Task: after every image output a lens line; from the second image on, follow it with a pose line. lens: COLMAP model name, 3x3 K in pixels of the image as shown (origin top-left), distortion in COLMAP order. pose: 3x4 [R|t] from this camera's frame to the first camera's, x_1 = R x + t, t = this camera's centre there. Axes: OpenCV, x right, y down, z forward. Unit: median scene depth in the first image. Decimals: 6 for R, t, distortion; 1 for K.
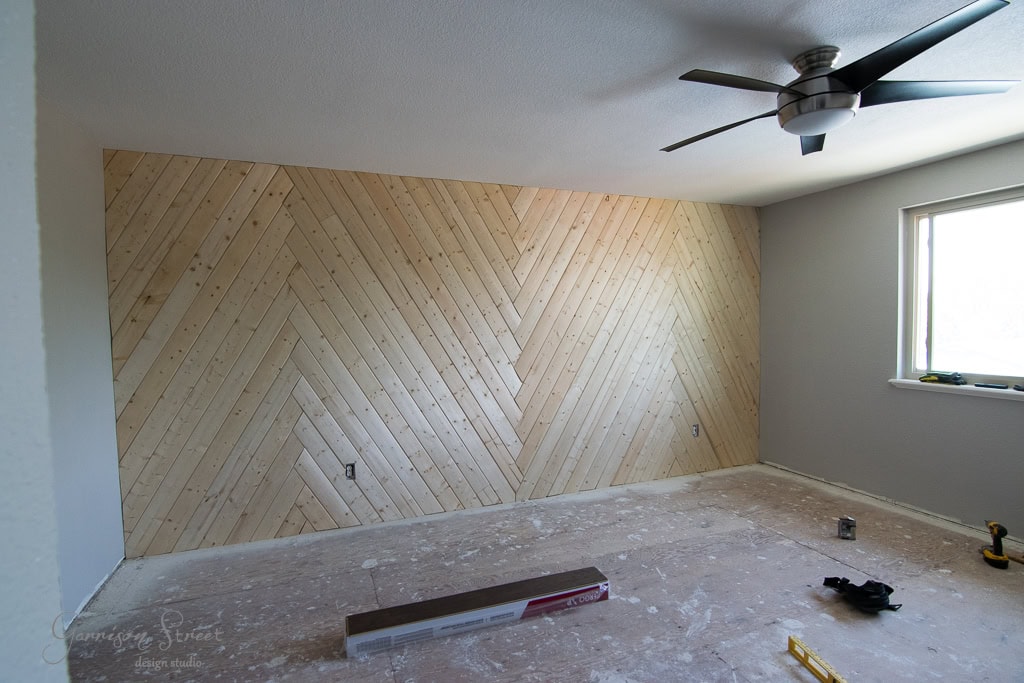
lens RADIAL K [[491.6, 0, 507.9], [0, 491.6, 347.1], [0, 0, 1]] dist [-0.005170, -0.009679]
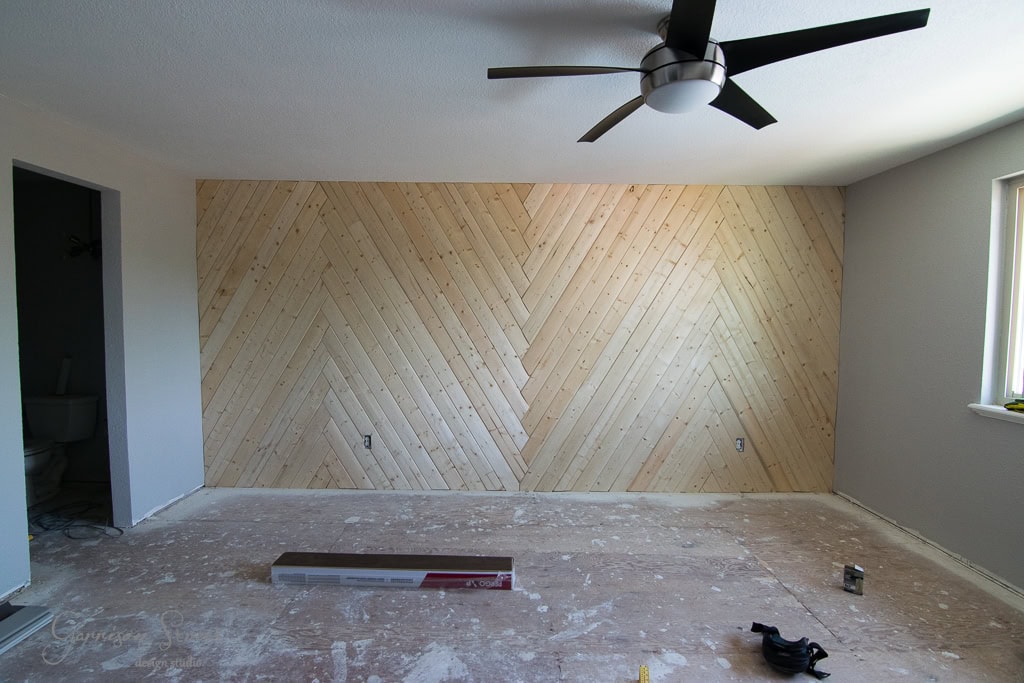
lens RADIAL K [[491.6, 0, 507.9], [0, 491.6, 347.1], [0, 0, 1]] dist [-0.005170, -0.009679]
pose [[0.934427, 0.046904, -0.353051, 0.378840], [-0.042467, 0.998891, 0.020310, -0.007938], [0.353613, -0.003986, 0.935383, 0.031266]]
